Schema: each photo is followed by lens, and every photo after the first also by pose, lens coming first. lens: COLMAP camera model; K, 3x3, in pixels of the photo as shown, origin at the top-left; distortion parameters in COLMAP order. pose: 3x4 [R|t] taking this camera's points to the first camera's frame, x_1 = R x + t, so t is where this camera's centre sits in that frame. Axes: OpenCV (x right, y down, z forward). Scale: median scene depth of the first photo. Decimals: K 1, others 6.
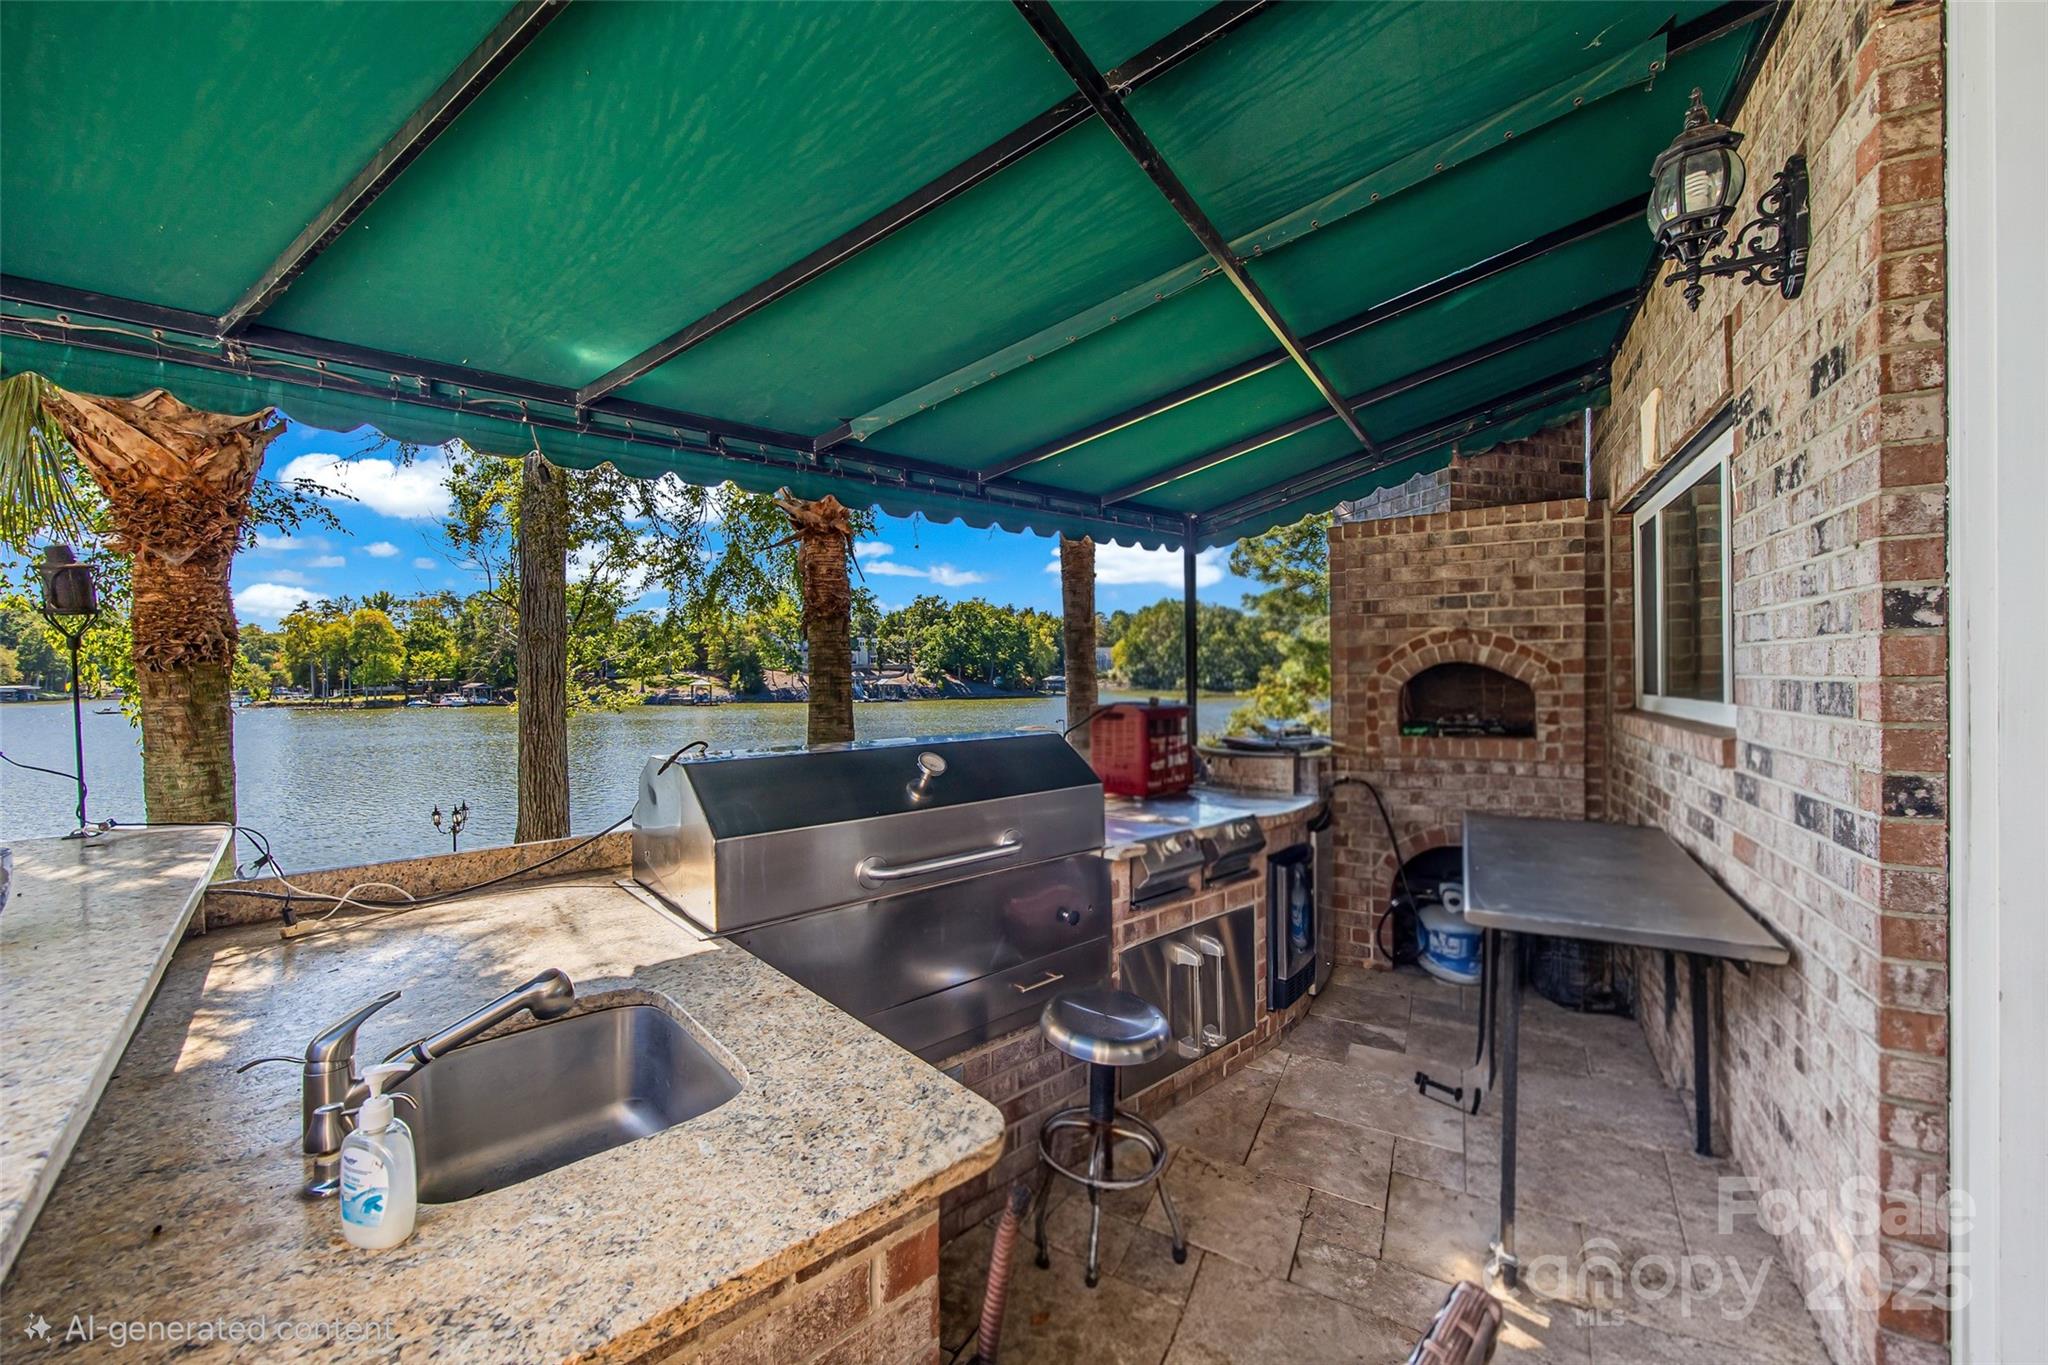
lens RADIAL K [[789.4, 0, 1024.0], [0, 789.4, 682.5], [0, 0, 1]] dist [0.033990, 0.000042]
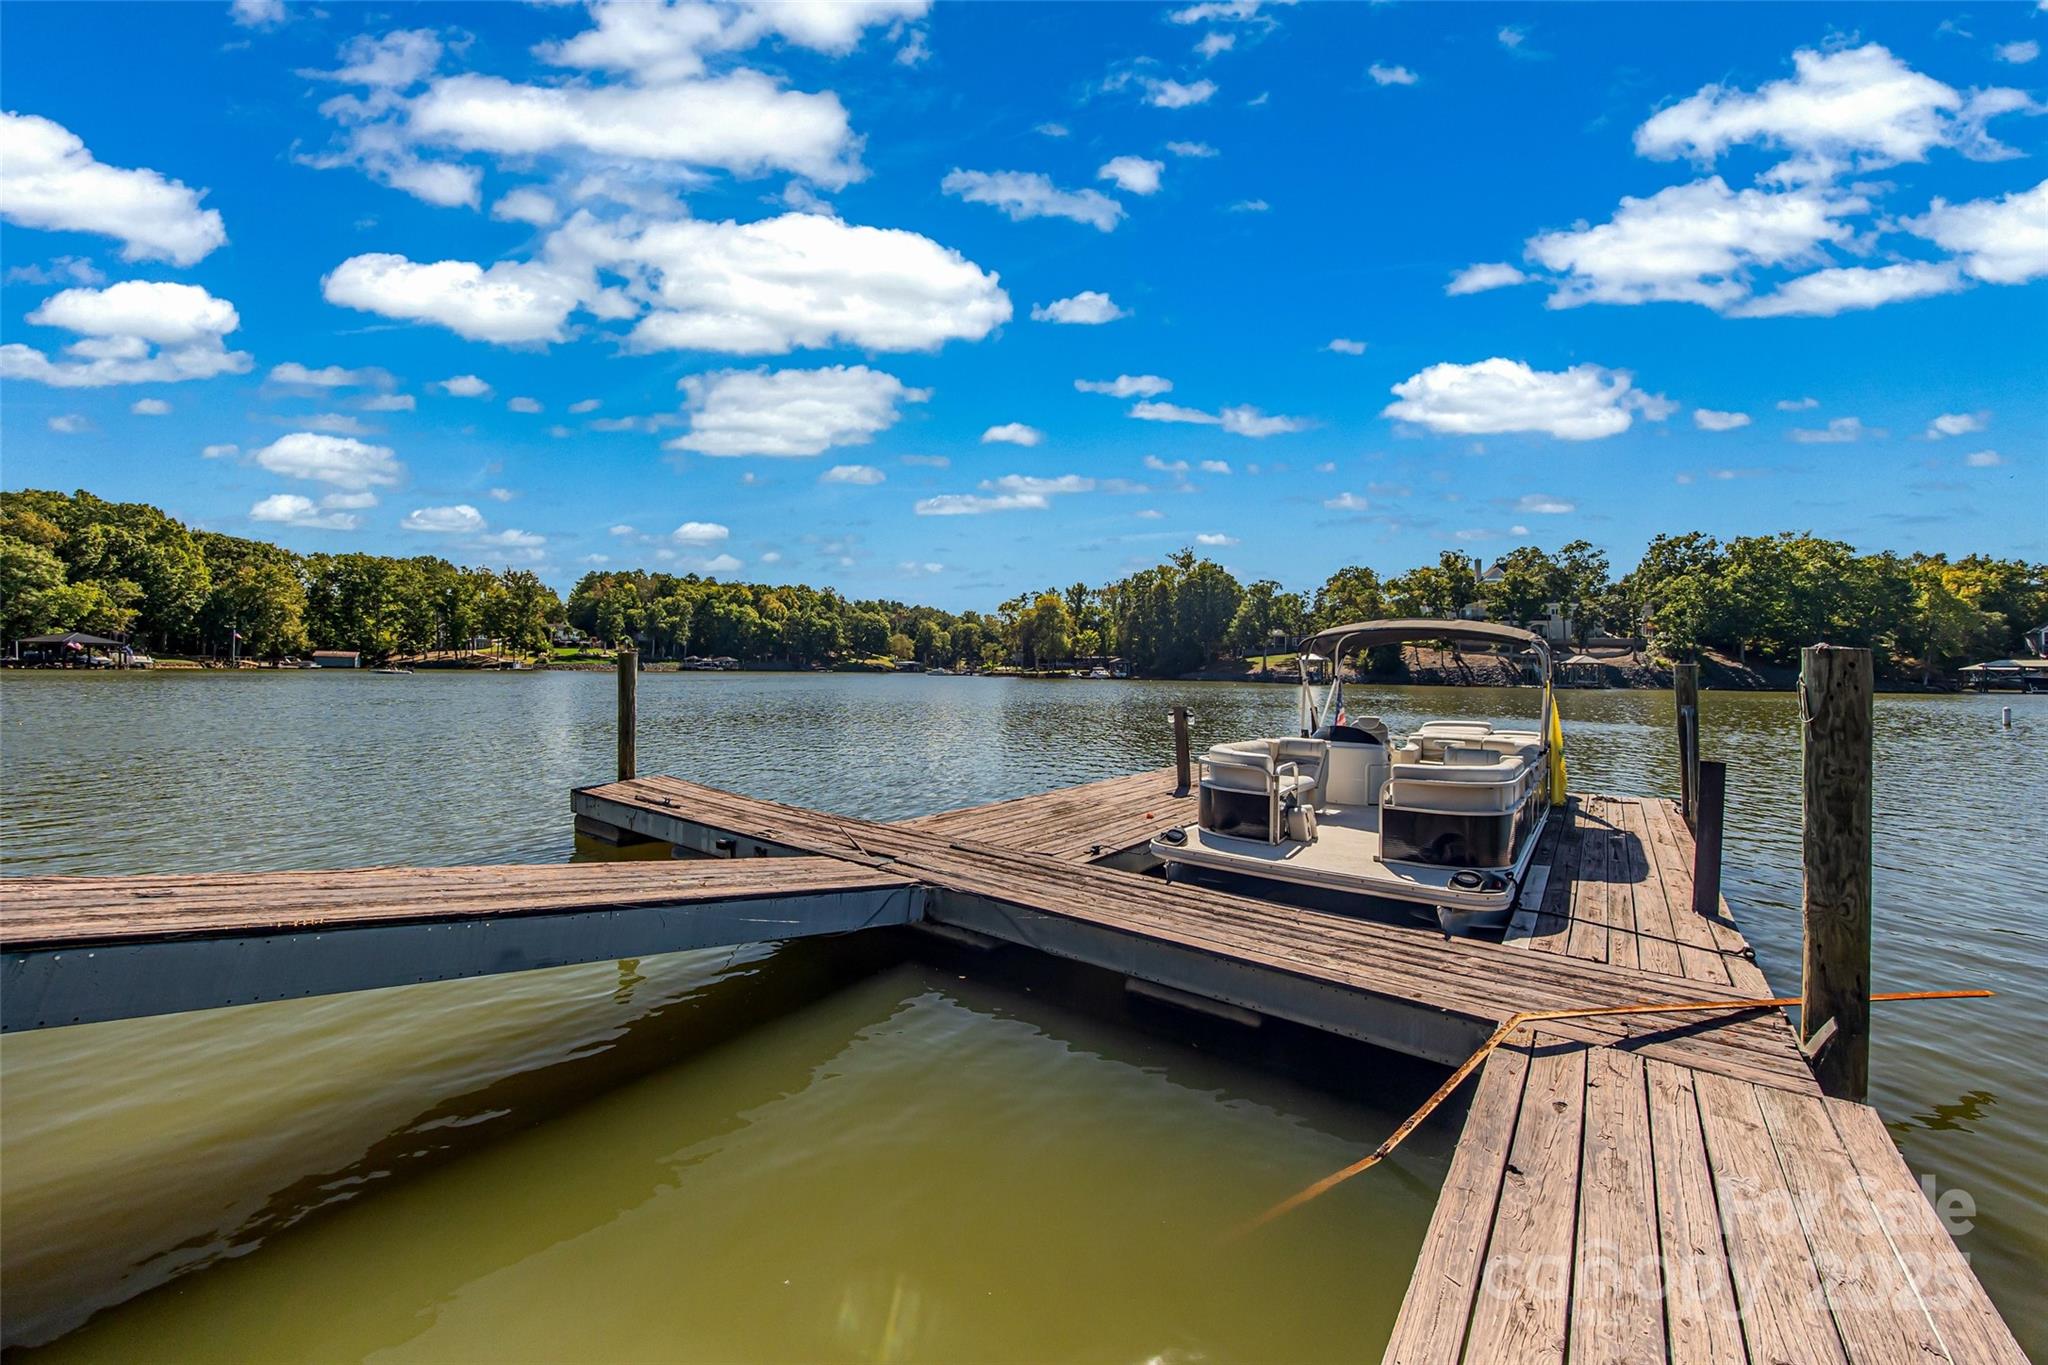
lens RADIAL K [[789.4, 0, 1024.0], [0, 789.4, 682.5], [0, 0, 1]] dist [0.033990, 0.000042]
pose [[0.678910, 0.022334, -0.733882, 0.009658], [-0.013541, 0.999748, 0.017899, 0.011869], [0.734097, -0.002214, 0.679041, 0.134889]]
